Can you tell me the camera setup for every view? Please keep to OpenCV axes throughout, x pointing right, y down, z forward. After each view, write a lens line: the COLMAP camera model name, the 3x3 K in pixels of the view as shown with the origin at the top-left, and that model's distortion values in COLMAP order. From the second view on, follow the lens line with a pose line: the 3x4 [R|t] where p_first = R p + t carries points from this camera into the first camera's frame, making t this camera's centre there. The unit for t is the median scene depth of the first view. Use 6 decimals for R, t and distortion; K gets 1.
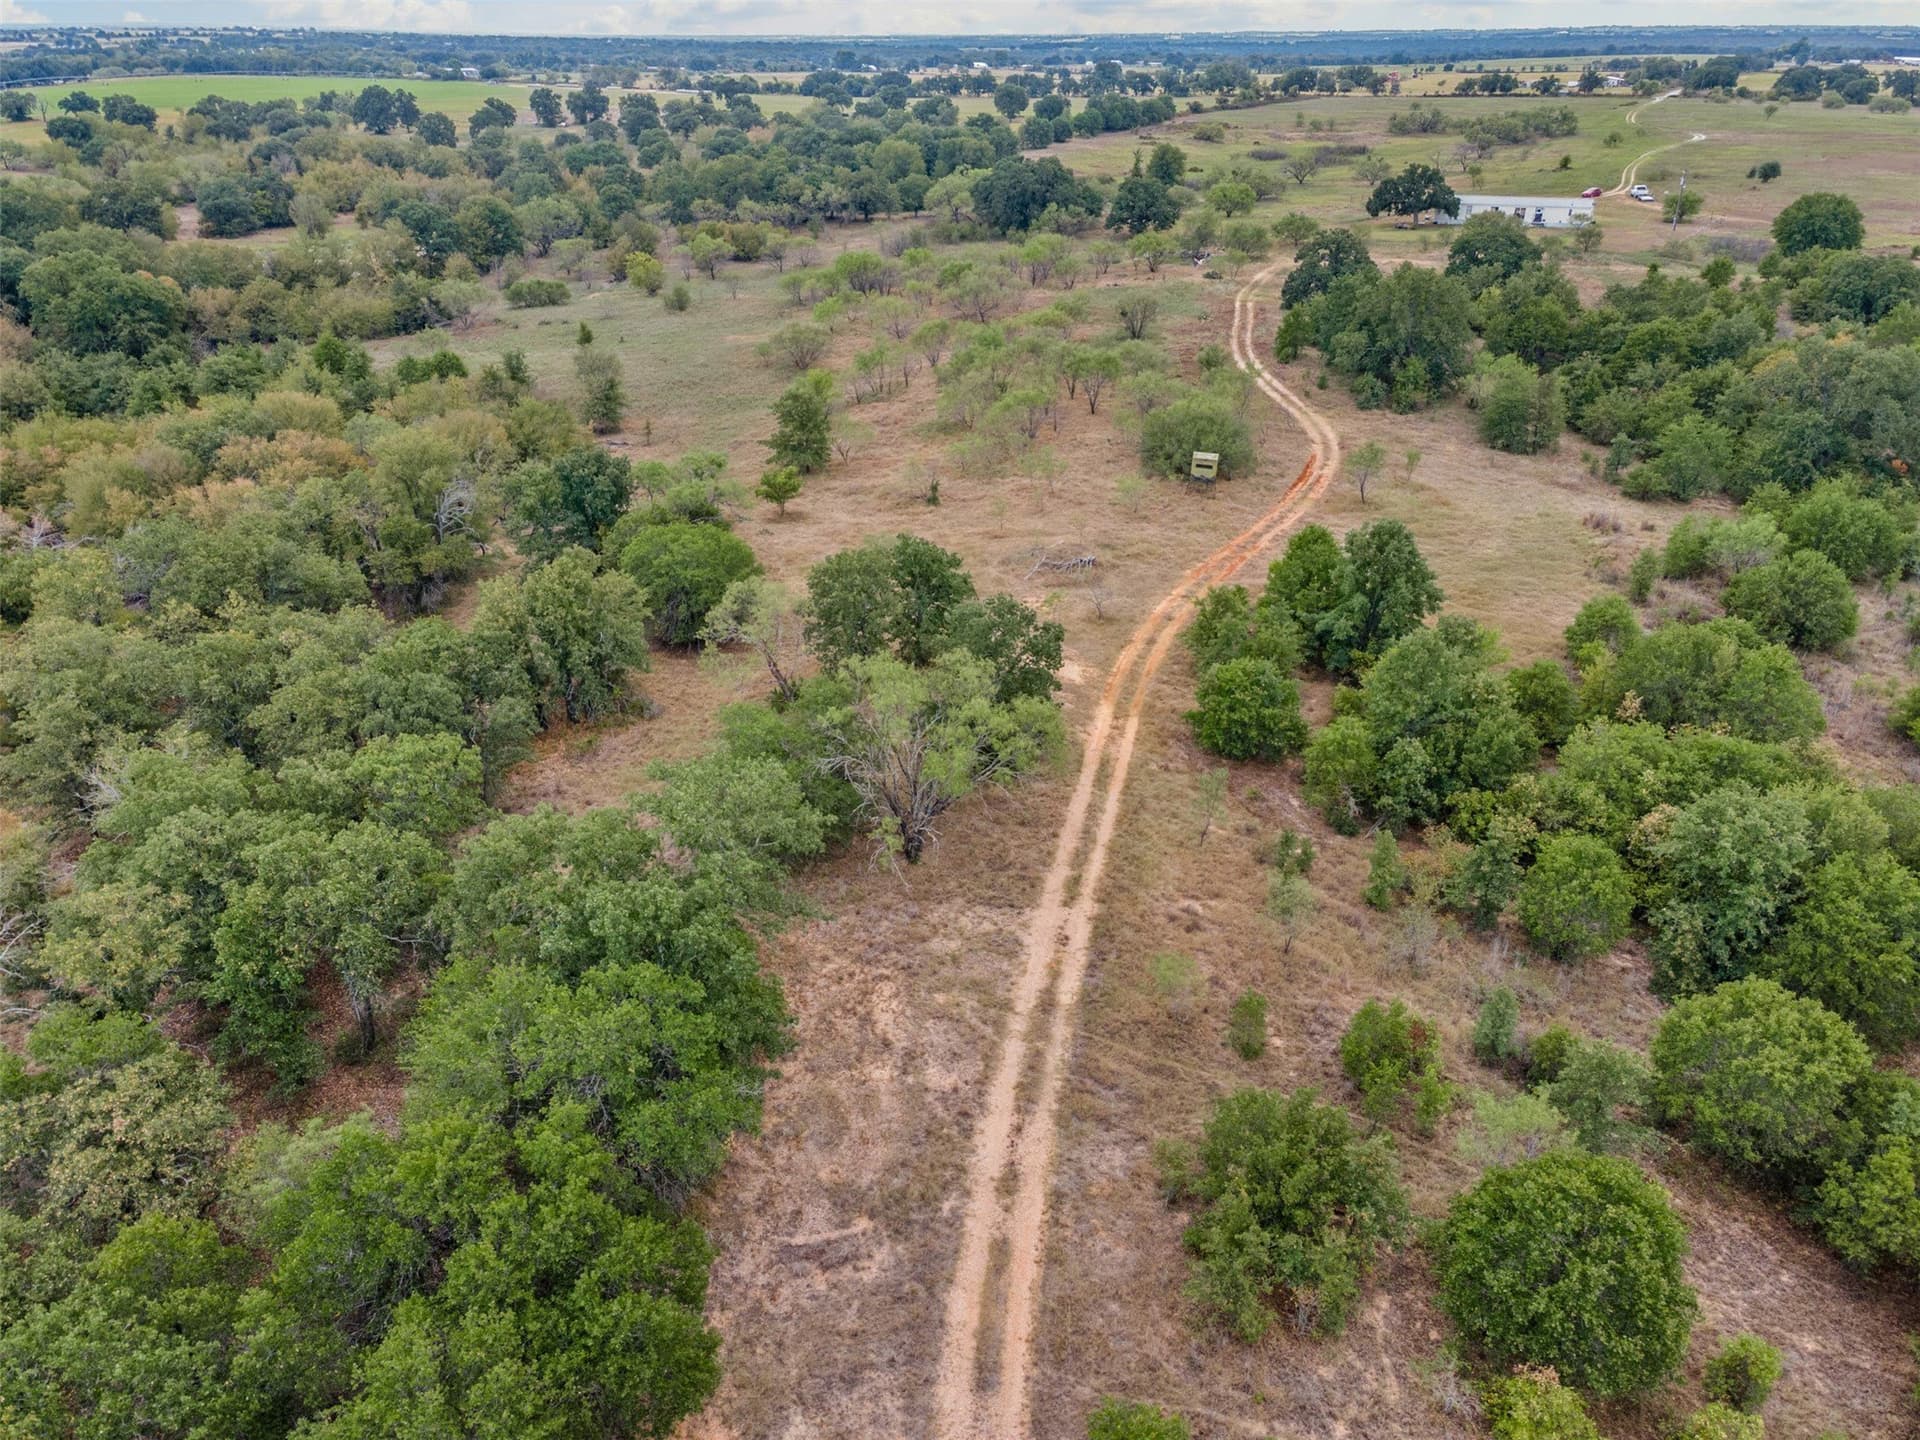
lens RADIAL K [[1410.1, 0, 960.0], [0, 1410.1, 720.0], [0, 0, 1]] dist [-0.000317, 0.076785]
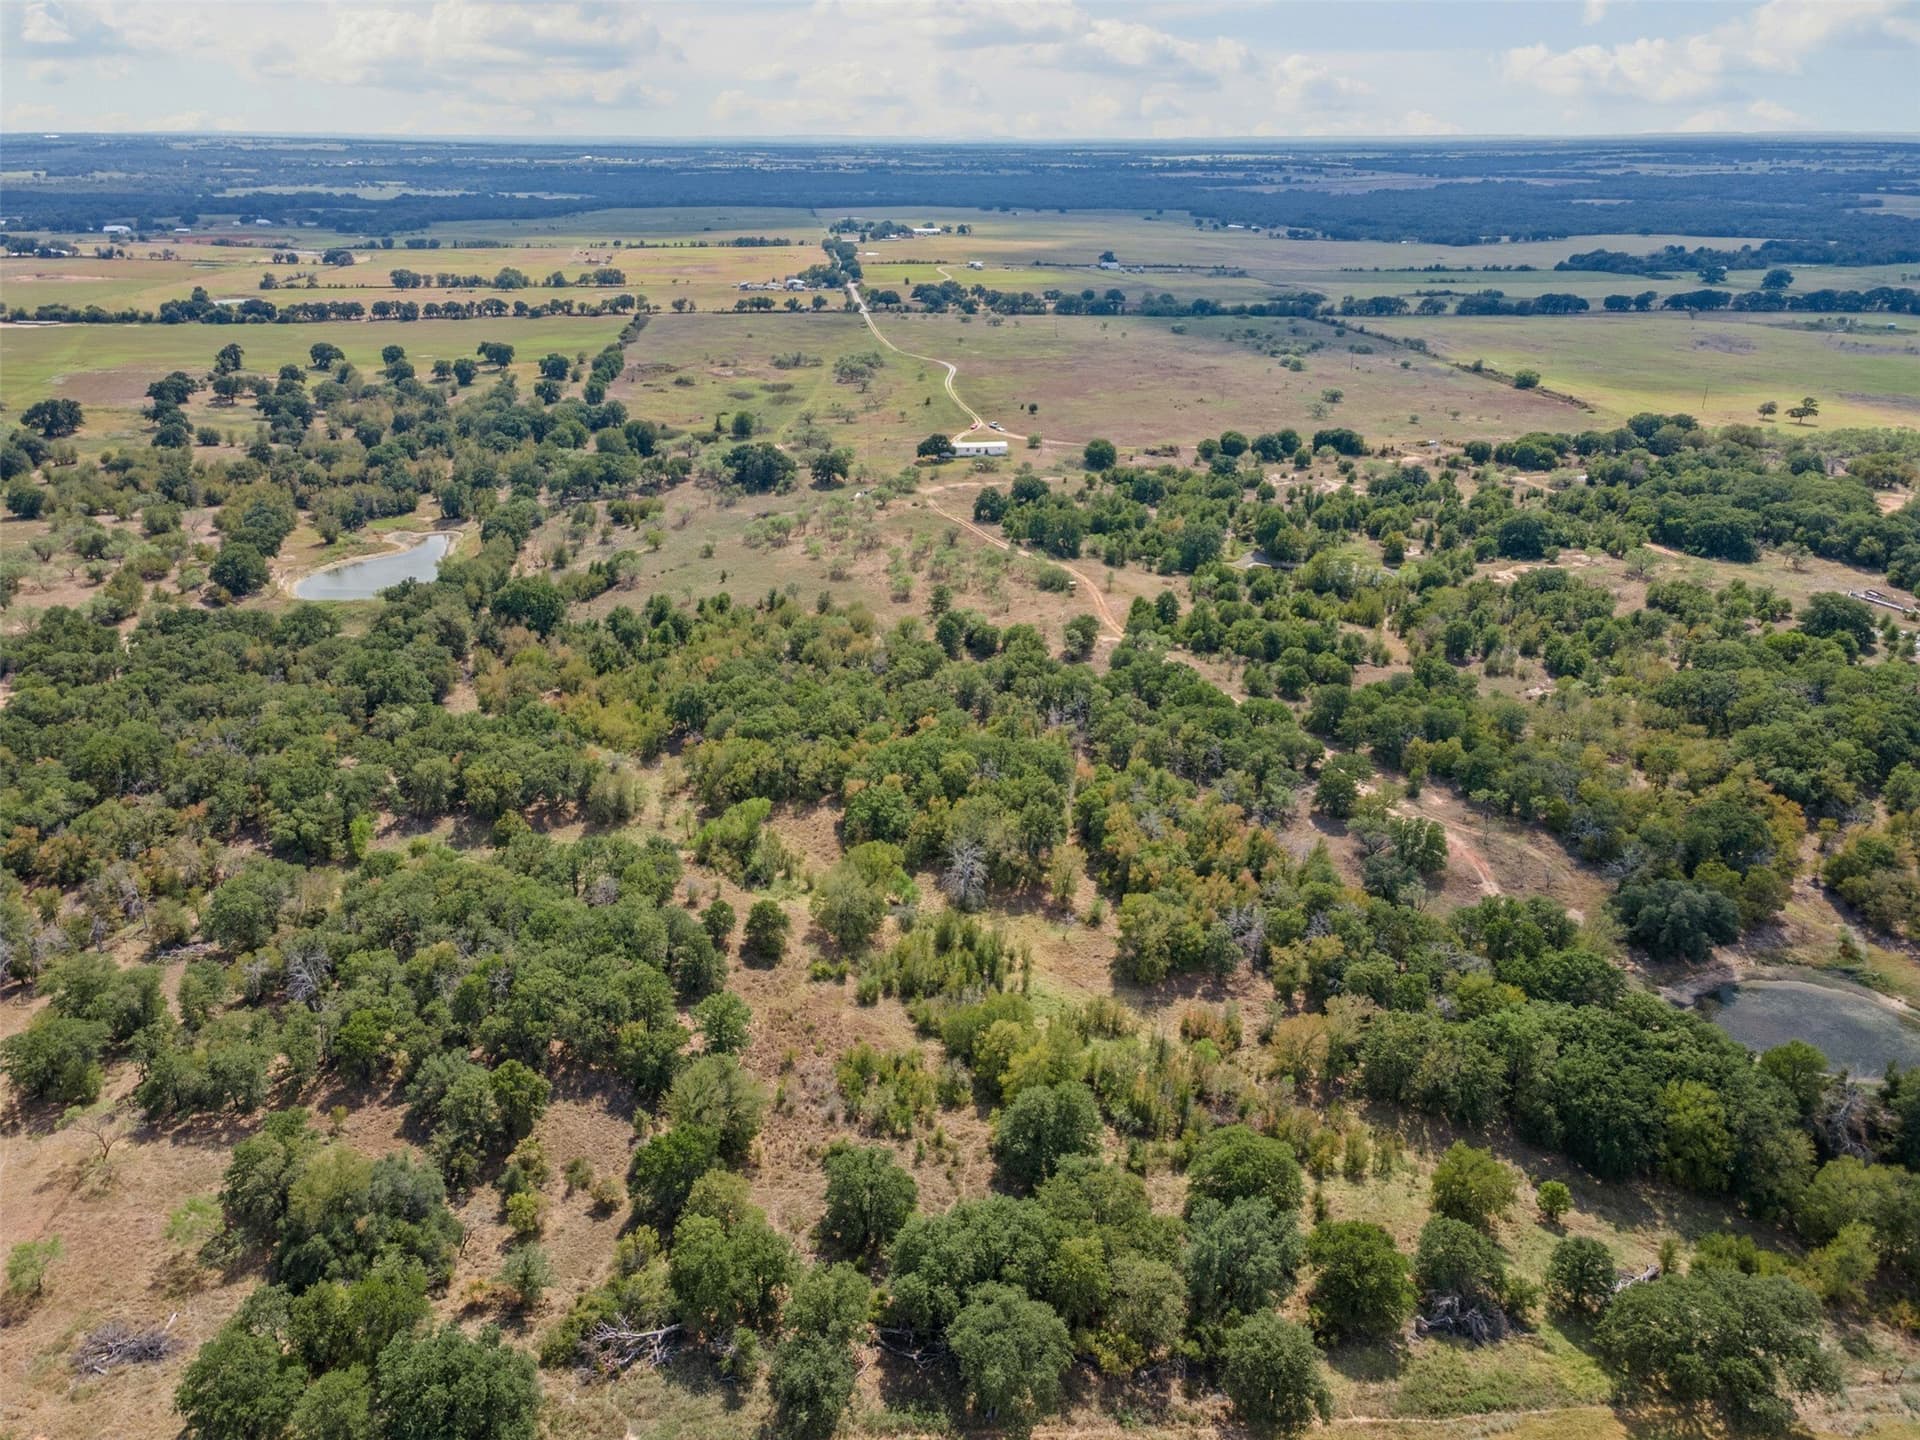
lens RADIAL K [[1414.8, 0, 960.0], [0, 1414.8, 720.0], [0, 0, 1]] dist [0.003991, 0.063374]
pose [[0.812541, -0.218967, 0.540213, -0.876264], [0.251129, 0.967844, 0.014575, 0.005451], [-0.526033, 0.123821, 0.841402, -0.746954]]
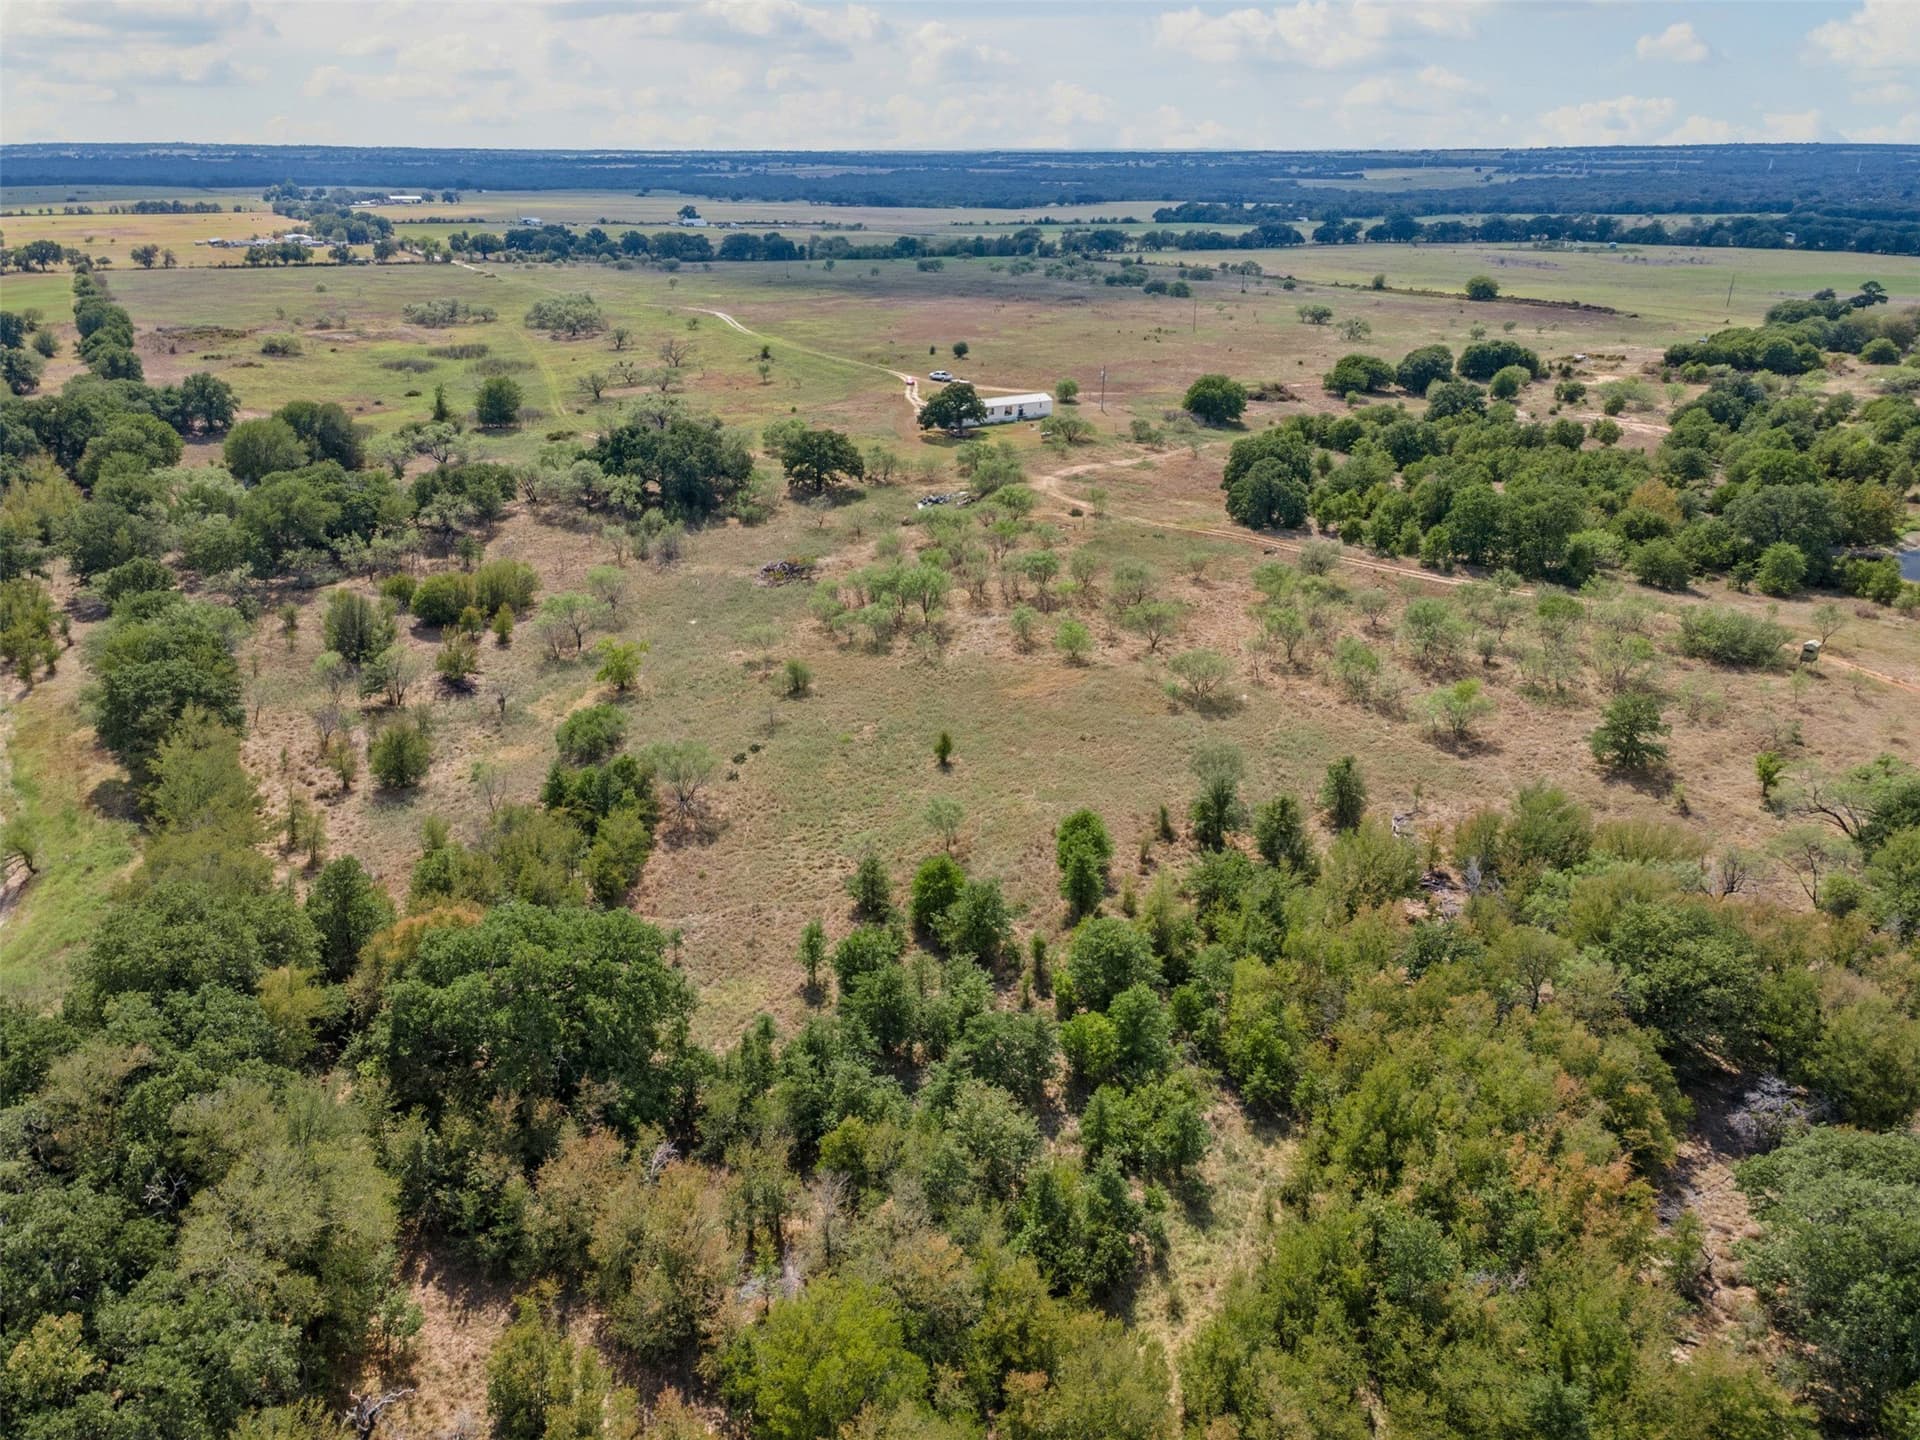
lens RADIAL K [[1407.1, 0, 960.0], [0, 1407.1, 720.0], [0, 0, 1]] dist [0.043244, -0.001494]
pose [[0.520080, -0.318949, 0.792331, -0.641013], [0.371464, 0.919798, 0.126435, -0.278592], [-0.769110, 0.228566, 0.596847, 0.374144]]
